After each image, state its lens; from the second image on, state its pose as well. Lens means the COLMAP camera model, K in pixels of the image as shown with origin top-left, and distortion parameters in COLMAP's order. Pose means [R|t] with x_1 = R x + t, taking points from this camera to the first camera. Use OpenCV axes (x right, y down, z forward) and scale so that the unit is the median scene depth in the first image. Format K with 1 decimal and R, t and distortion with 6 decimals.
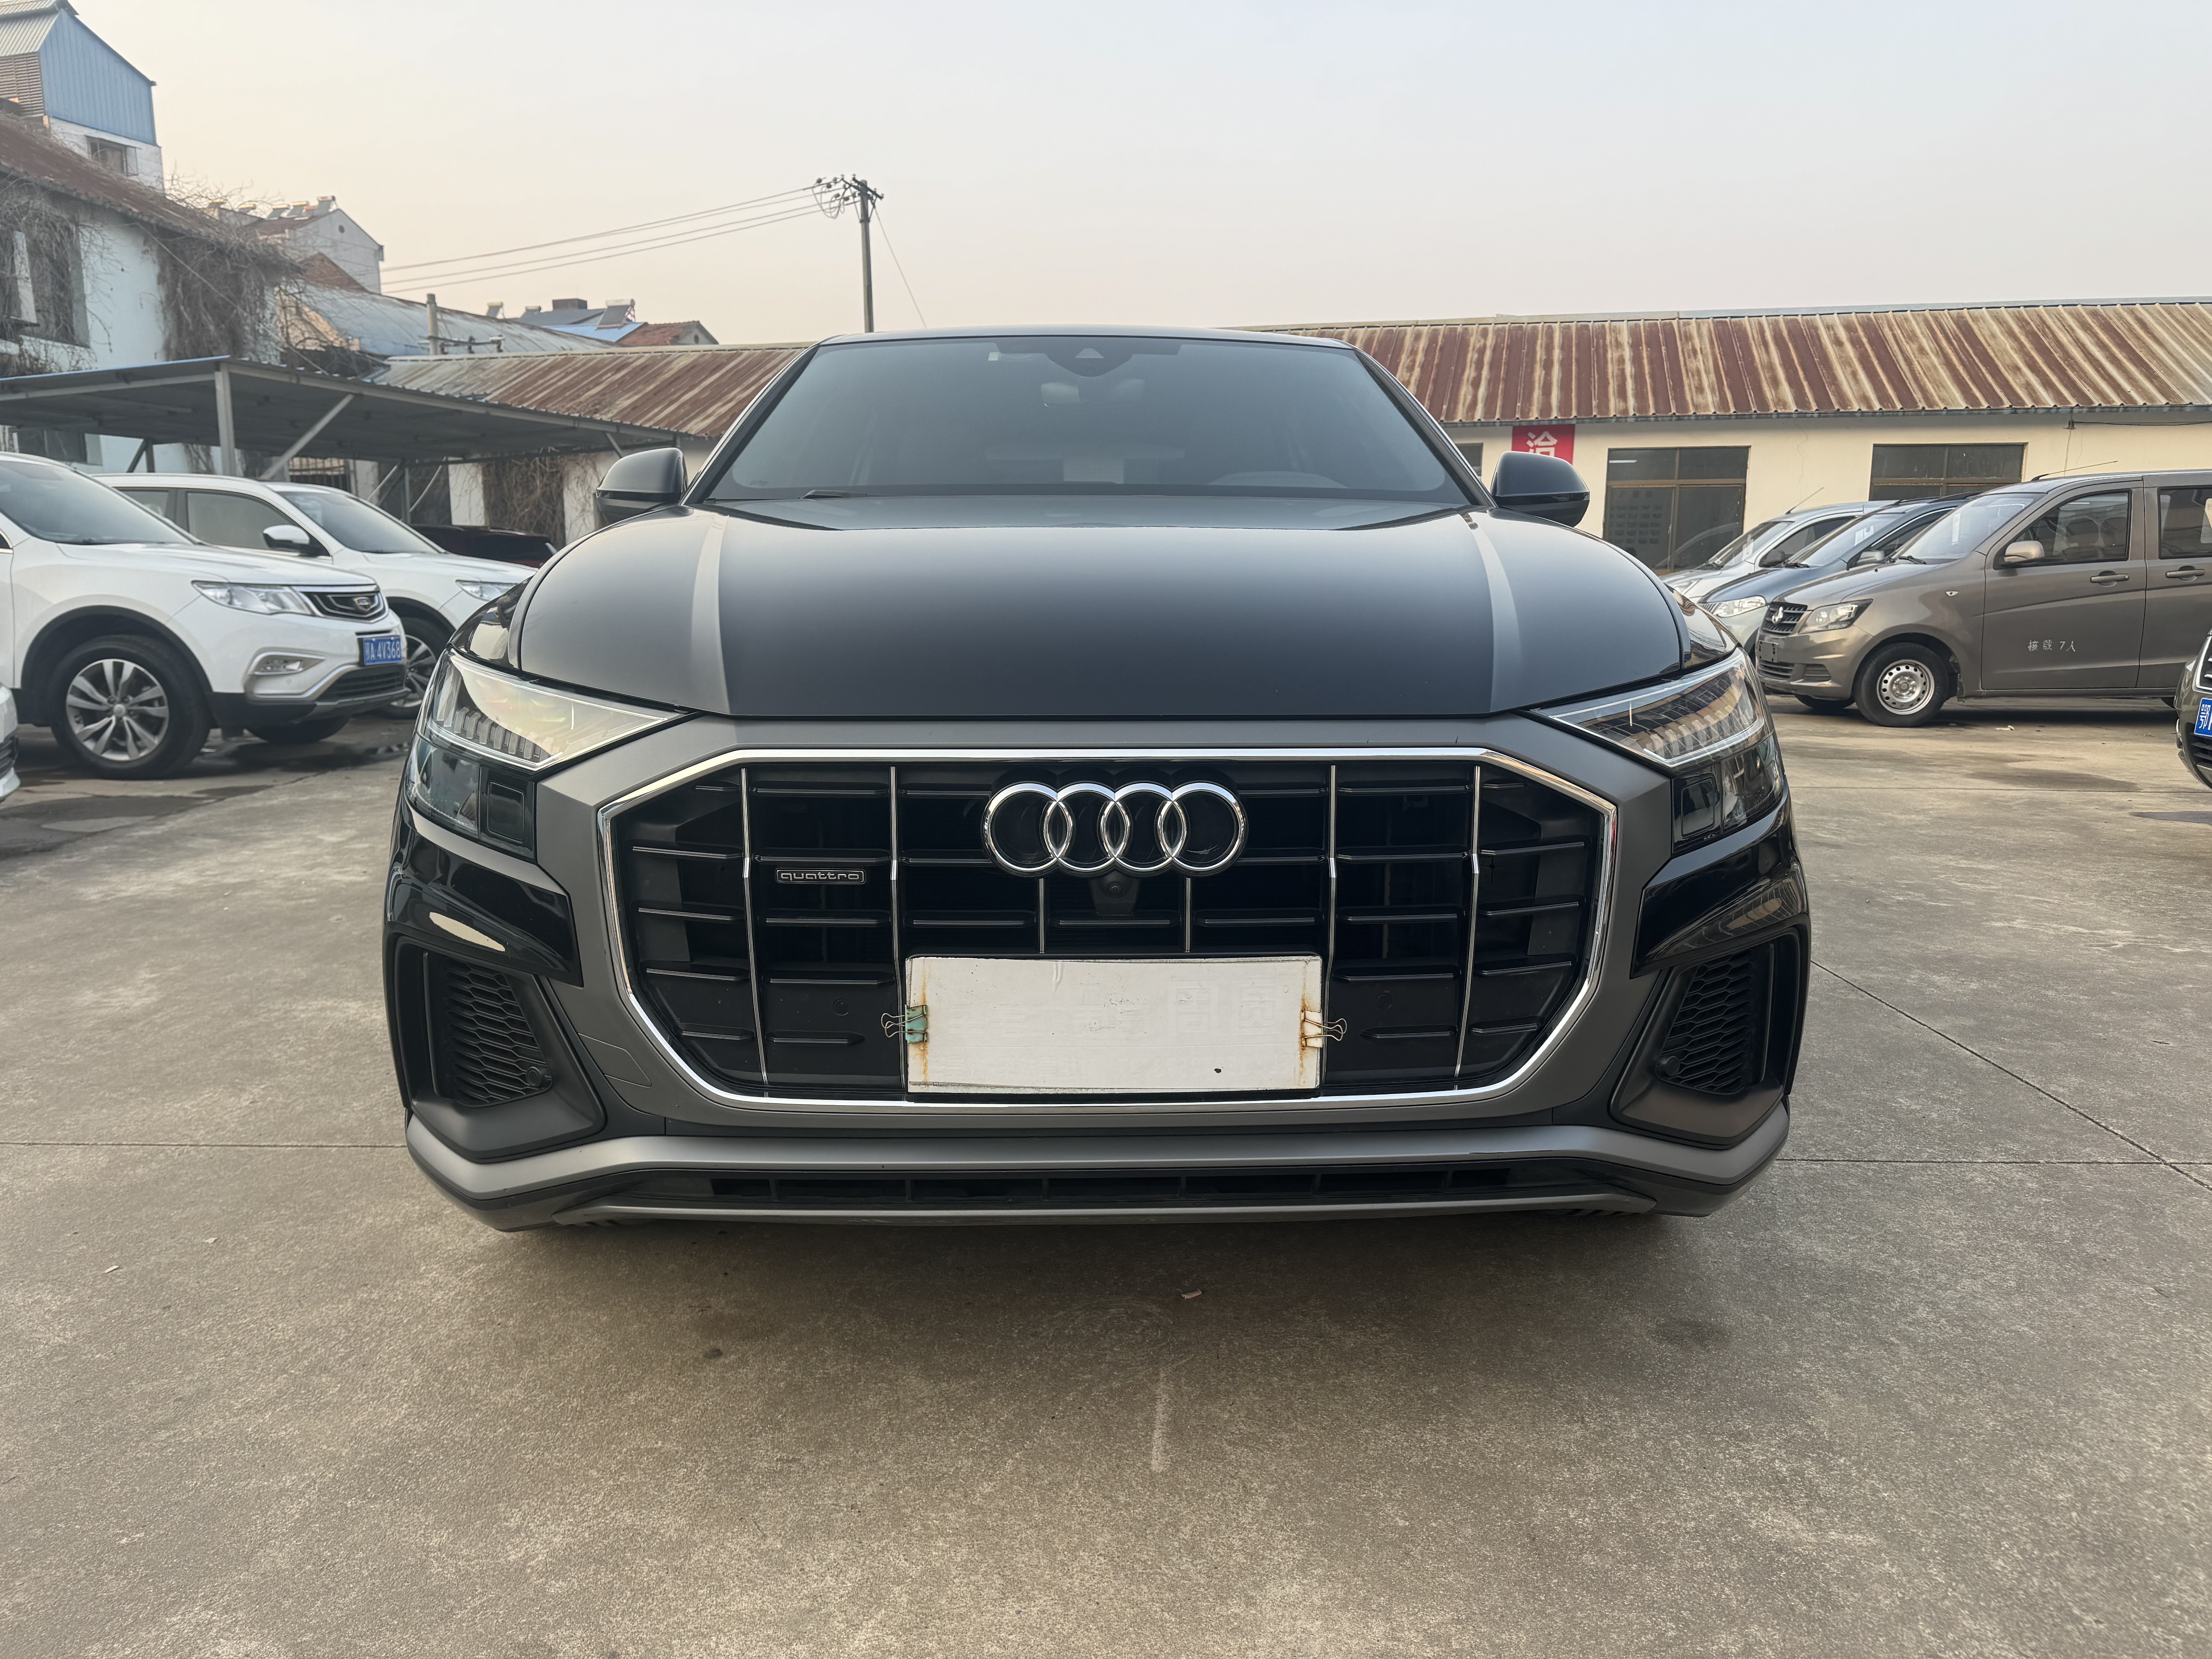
lens RADIAL K [[1566.1, 0, 1104.0], [0, 1566.1, 827.9], [0, 0, 1]] dist [0.025135, -0.035353]
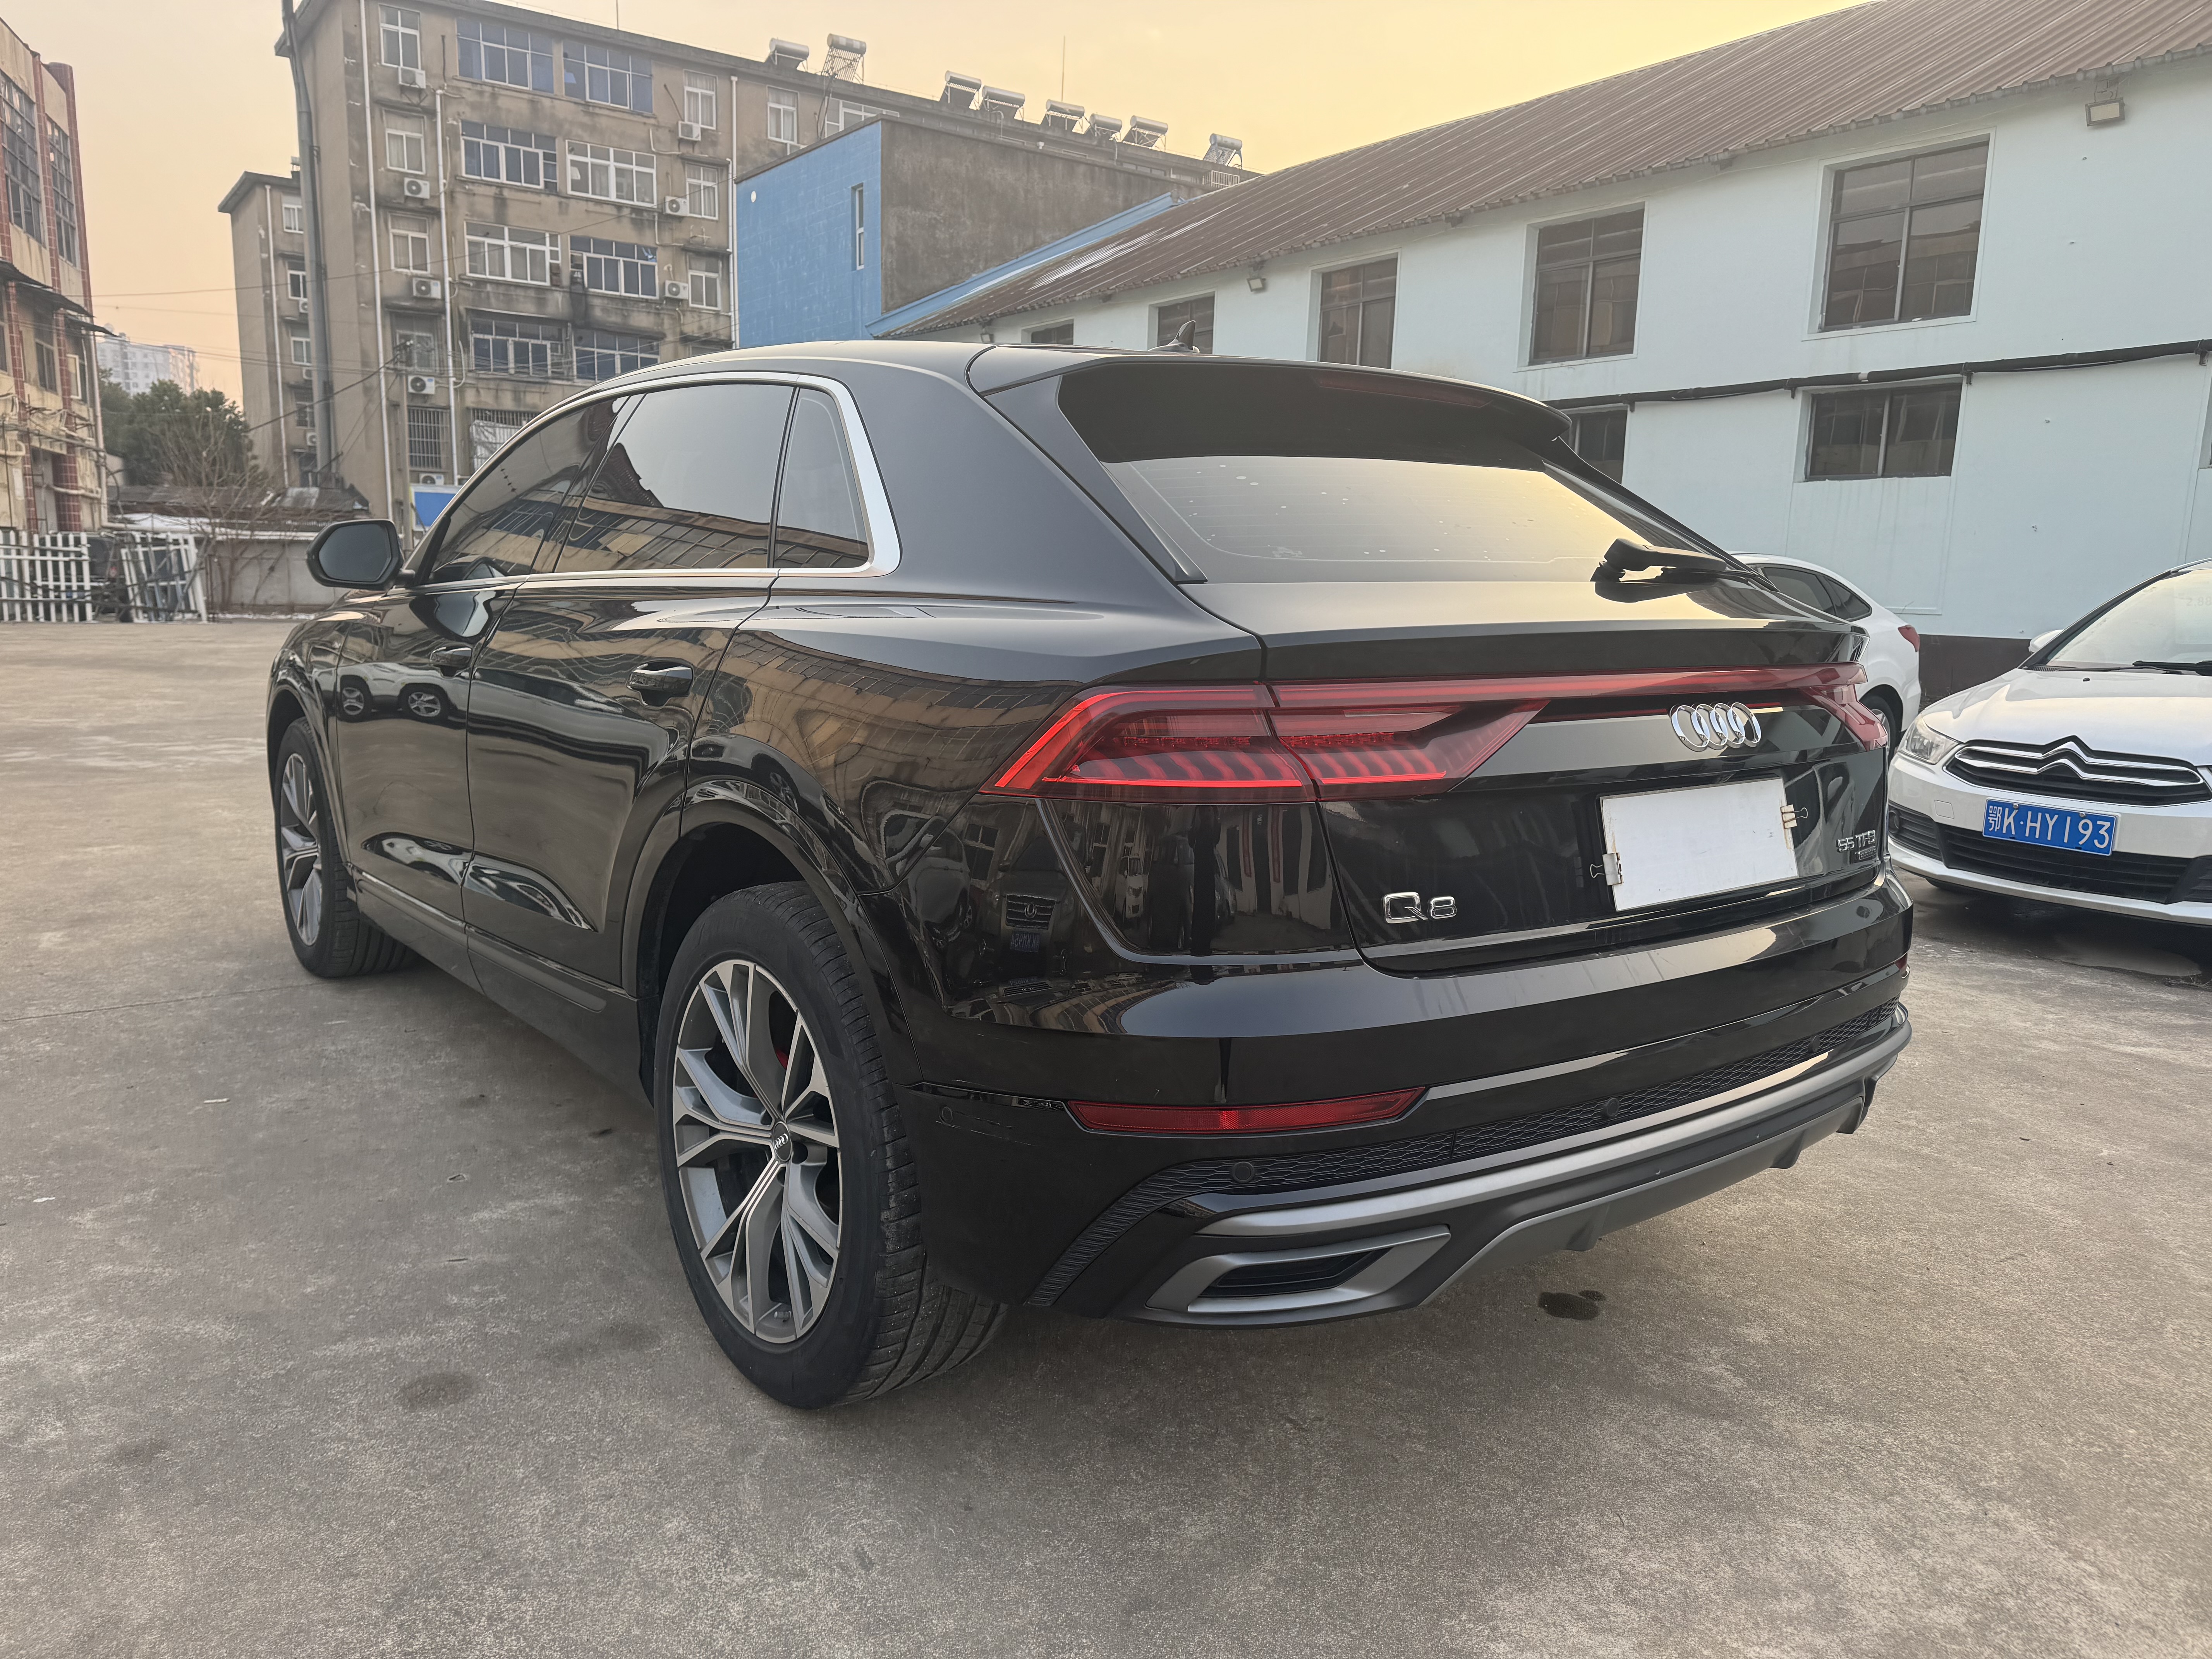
lens RADIAL K [[1566.1, 0, 1104.0], [0, 1566.1, 827.9], [0, 0, 1]] dist [0.025135, -0.035353]
pose [[-0.798827, 0.067428, -0.597769, 0.741736], [-0.131450, 0.950119, 0.282835, -0.575991], [0.587023, 0.304513, -0.750117, 3.050737]]
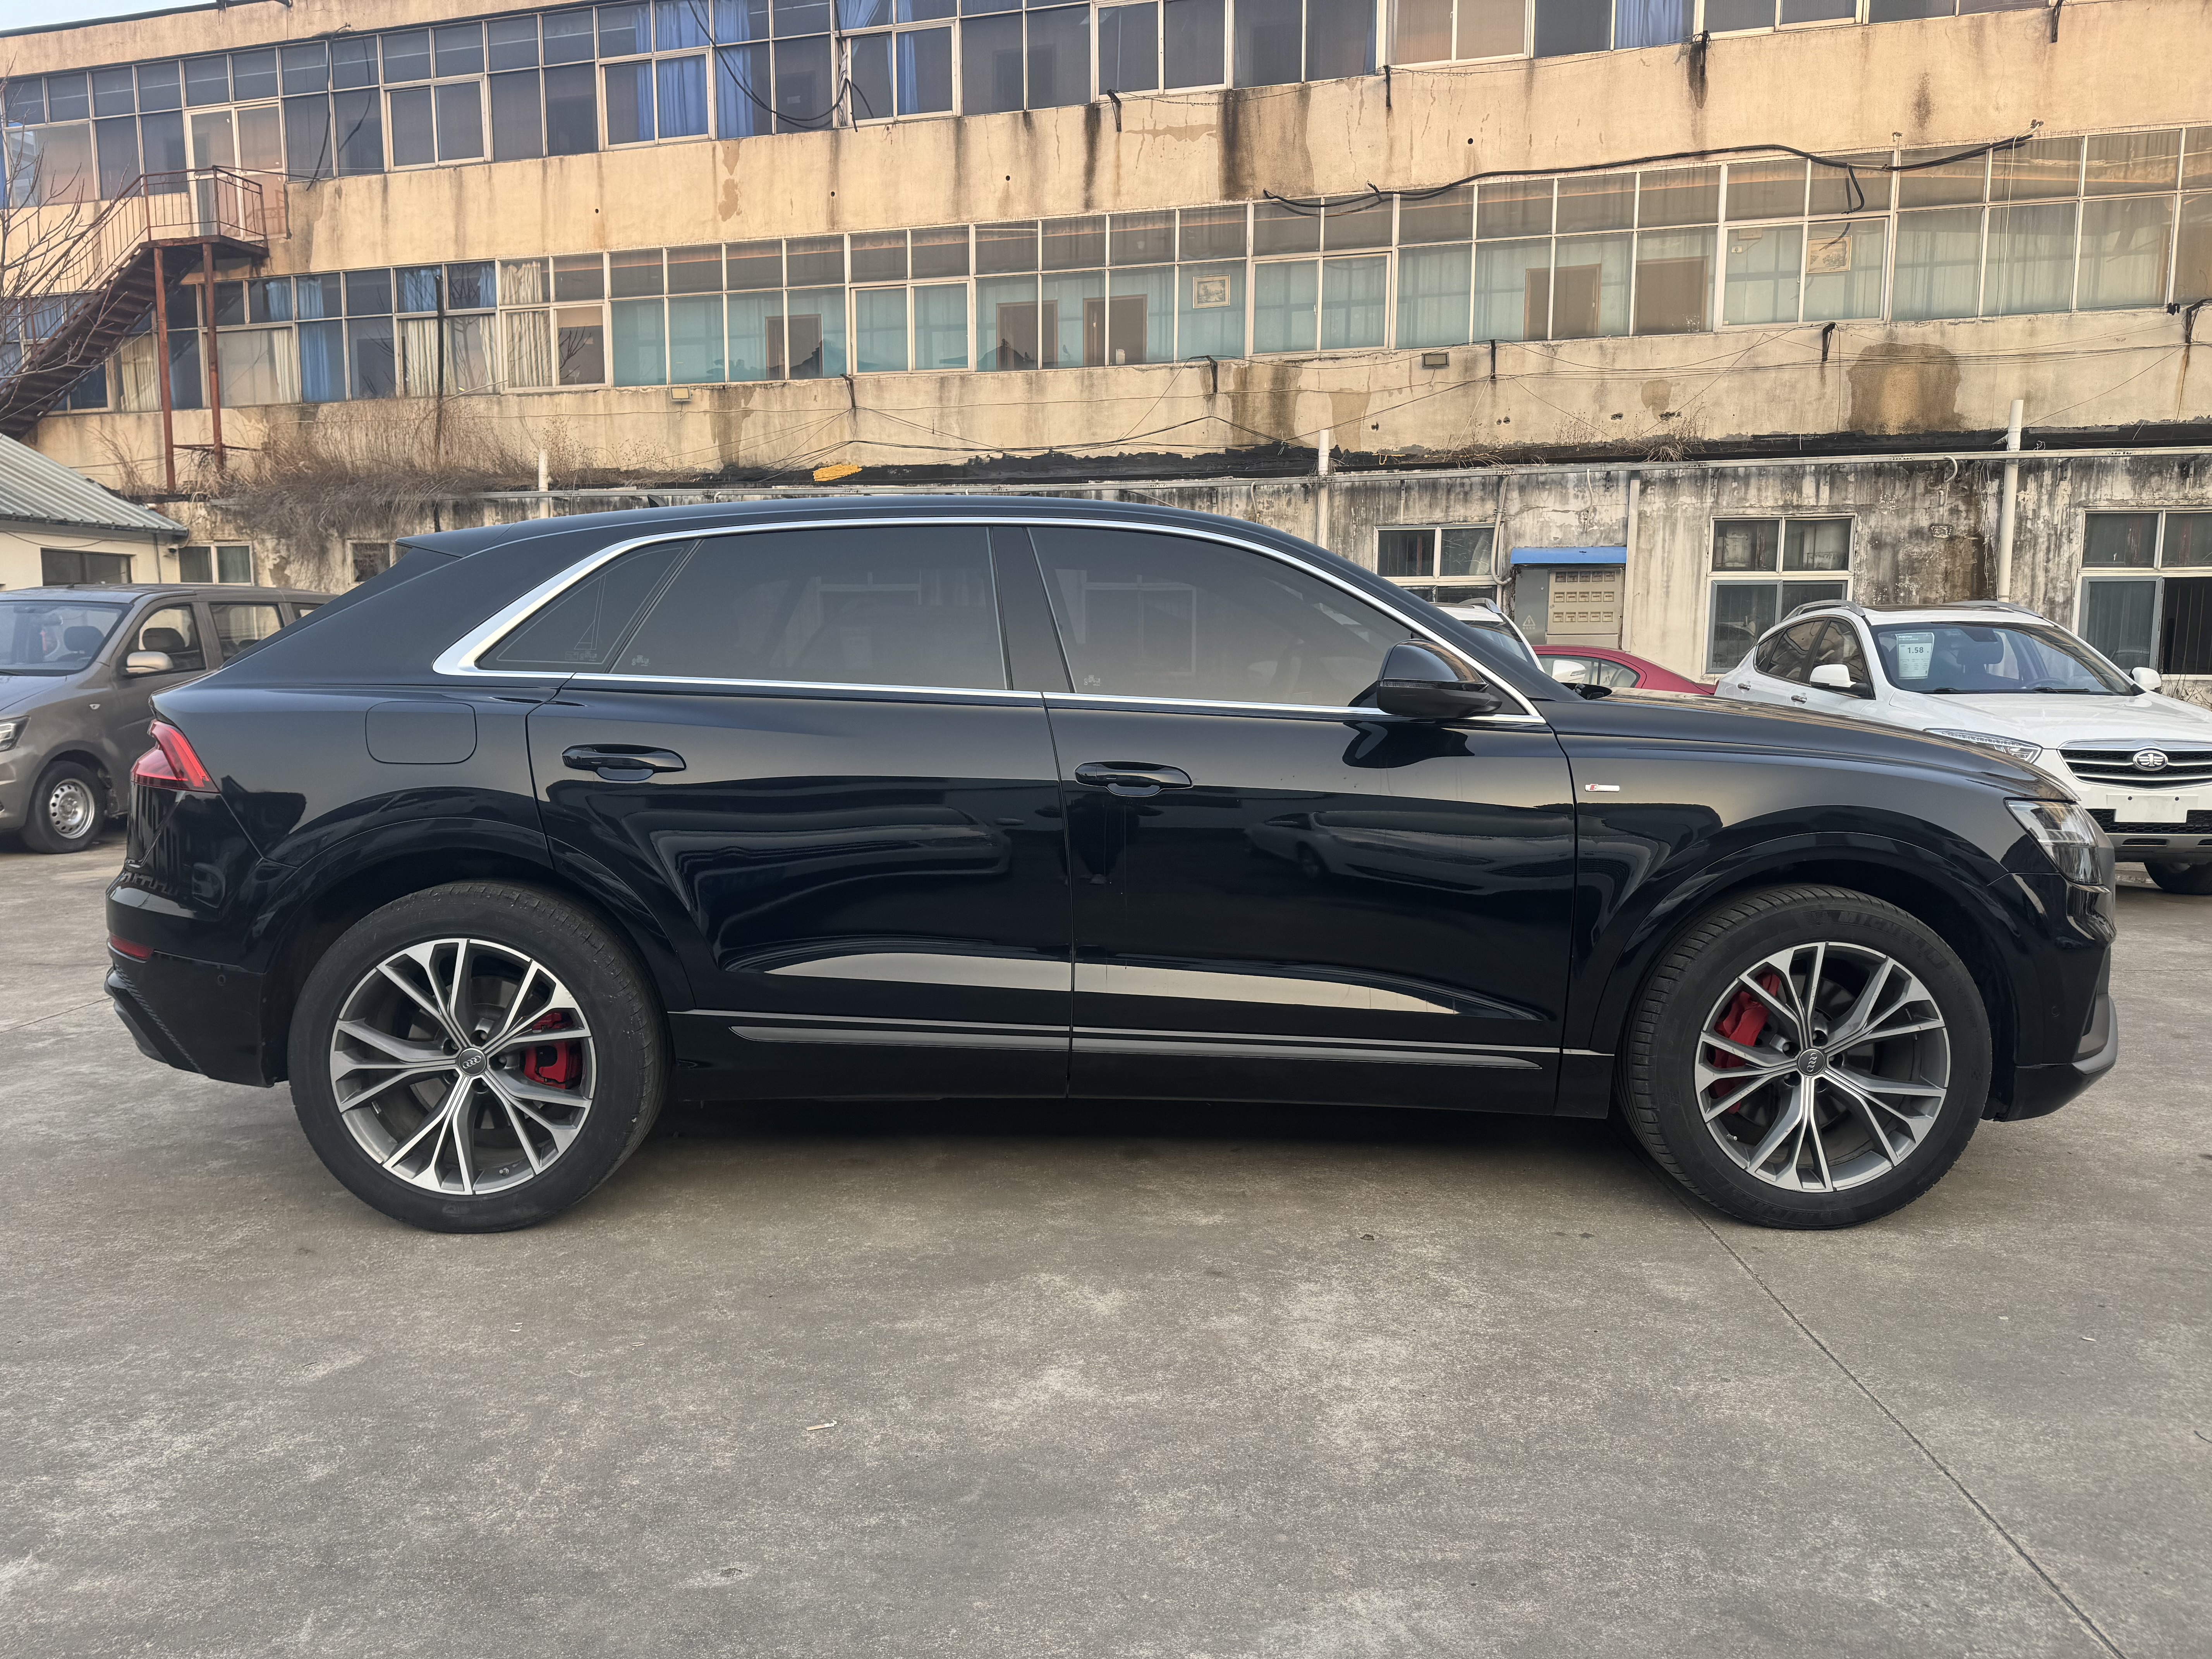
lens RADIAL K [[1545.1, 0, 1106.0], [0, 1545.1, 829.5], [0, 0, 1]] dist [0.079327, -0.111053]
pose [[0.009872, -0.118518, 0.992903, -1.760376], [0.162242, 0.979984, 0.115362, -0.368097], [-0.986702, 0.159952, 0.028903, 1.614390]]
